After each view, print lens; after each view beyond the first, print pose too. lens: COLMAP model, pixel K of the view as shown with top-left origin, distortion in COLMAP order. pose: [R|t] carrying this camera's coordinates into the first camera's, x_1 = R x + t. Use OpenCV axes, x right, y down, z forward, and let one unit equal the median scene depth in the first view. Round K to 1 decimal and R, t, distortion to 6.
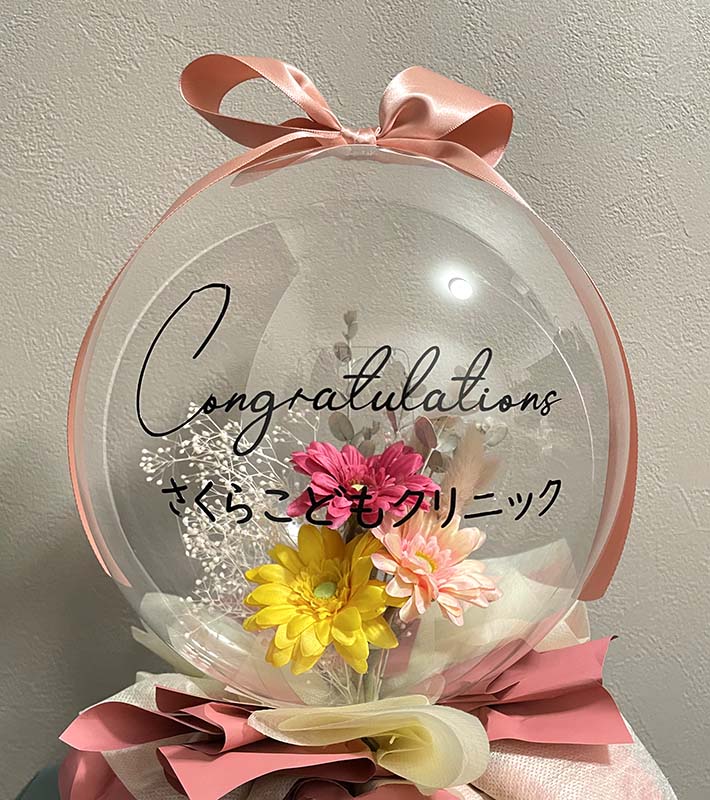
lens RADIAL K [[751.5, 0, 377.2], [0, 751.5, 416.2], [0, 0, 1]] dist [0.021952, -0.034351]
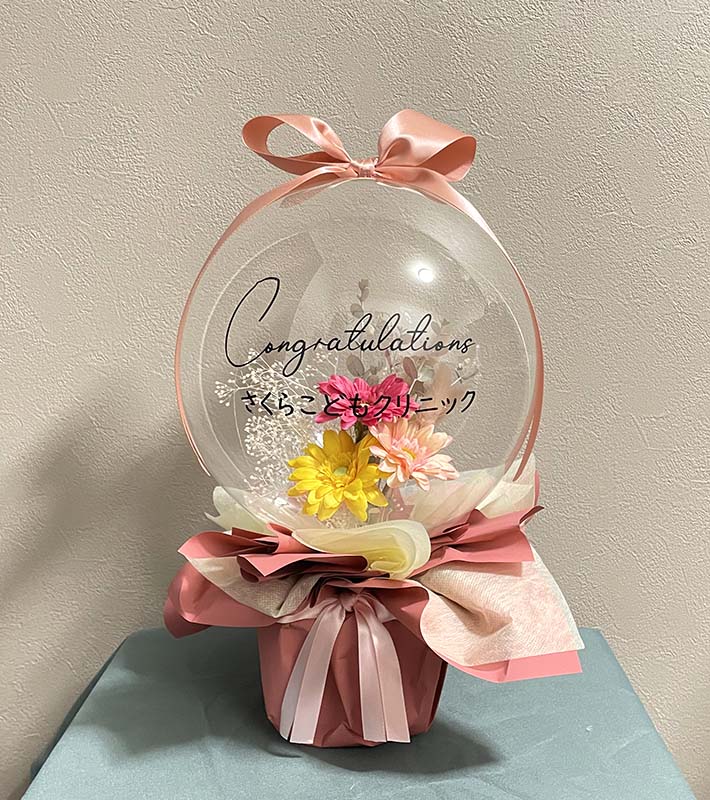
lens RADIAL K [[840.6, 0, 393.0], [0, 840.6, 378.3], [0, 0, 1]] dist [0.012146, -0.001425]
pose [[0.999273, -0.005844, -0.037664, 0.099236], [0.006305, 0.999906, 0.012138, 0.023771], [0.037589, -0.012367, 0.999217, -0.674303]]
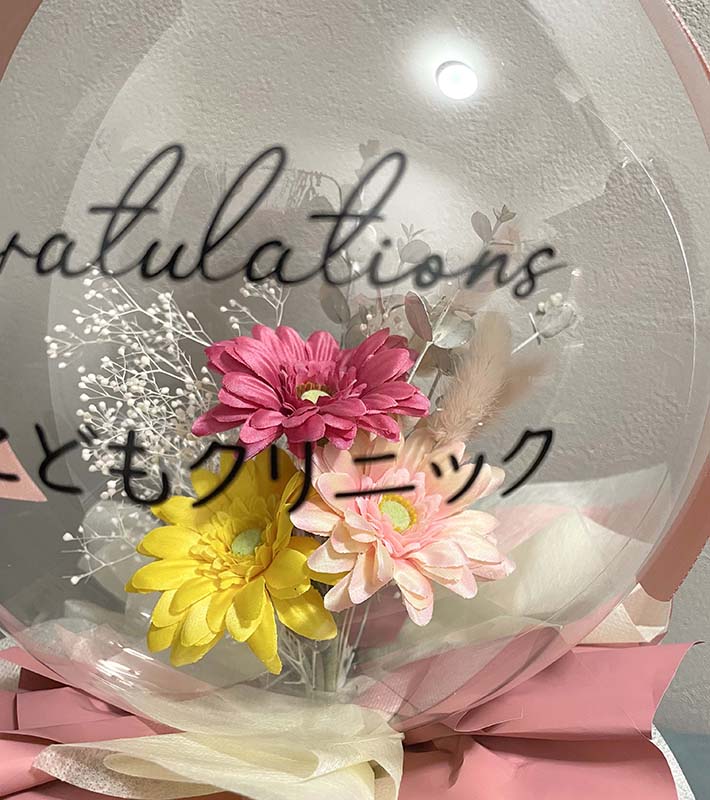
lens RADIAL K [[744.8, 0, 355.0], [0, 744.8, 400.0], [0, 0, 1]] dist [0.046073, -0.096817]
pose [[0.974288, 0.056496, -0.218108, 0.168490], [-0.022711, 0.987747, 0.154400, -0.006082], [0.224158, -0.145477, 0.963634, 0.374456]]
